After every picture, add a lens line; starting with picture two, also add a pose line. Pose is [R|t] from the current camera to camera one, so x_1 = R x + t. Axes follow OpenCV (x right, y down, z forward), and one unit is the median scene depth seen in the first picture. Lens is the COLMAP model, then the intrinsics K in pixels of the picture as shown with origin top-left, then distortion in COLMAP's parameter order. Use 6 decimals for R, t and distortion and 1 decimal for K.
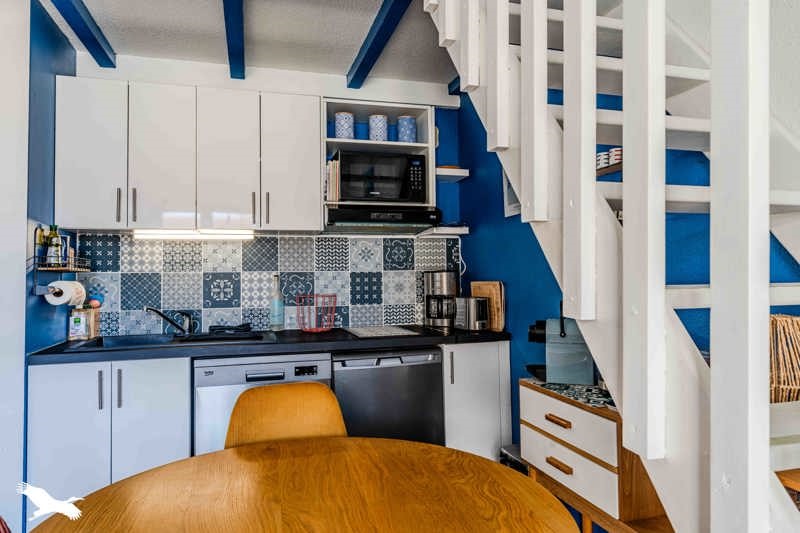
lens RADIAL K [[523.7, 0, 407.6], [0, 523.7, 260.7], [0, 0, 1]] dist [-0.001279, -0.004866]
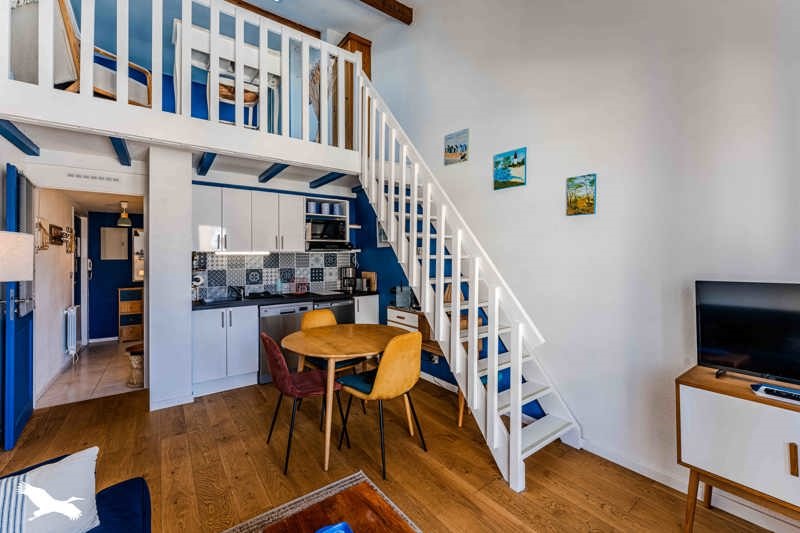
lens RADIAL K [[329.6, 0, 397.8], [0, 329.6, 256.0], [0, 0, 1]] dist [-0.004507, -0.000442]
pose [[0.944030, 0.003664, 0.329839, -0.249033], [-0.009719, 0.999813, 0.016709, -0.066059], [-0.329716, -0.018979, 0.943889, -0.560808]]
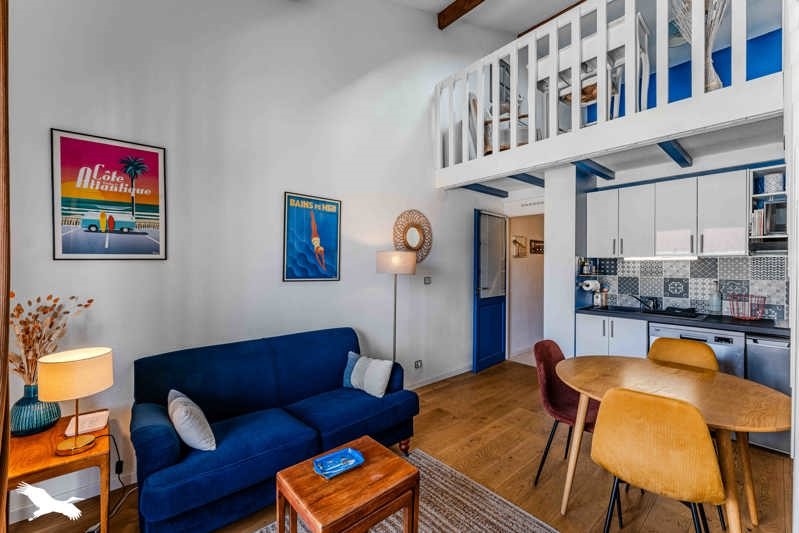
lens RADIAL K [[329.2, 0, 397.8], [0, 329.2, 264.6], [0, 0, 1]] dist [-0.004507, -0.000442]
pose [[0.404217, 0.012297, -0.914581, 0.301987], [0.018614, 0.999592, 0.021667, -0.068415], [0.914474, -0.025782, 0.403823, -0.343415]]
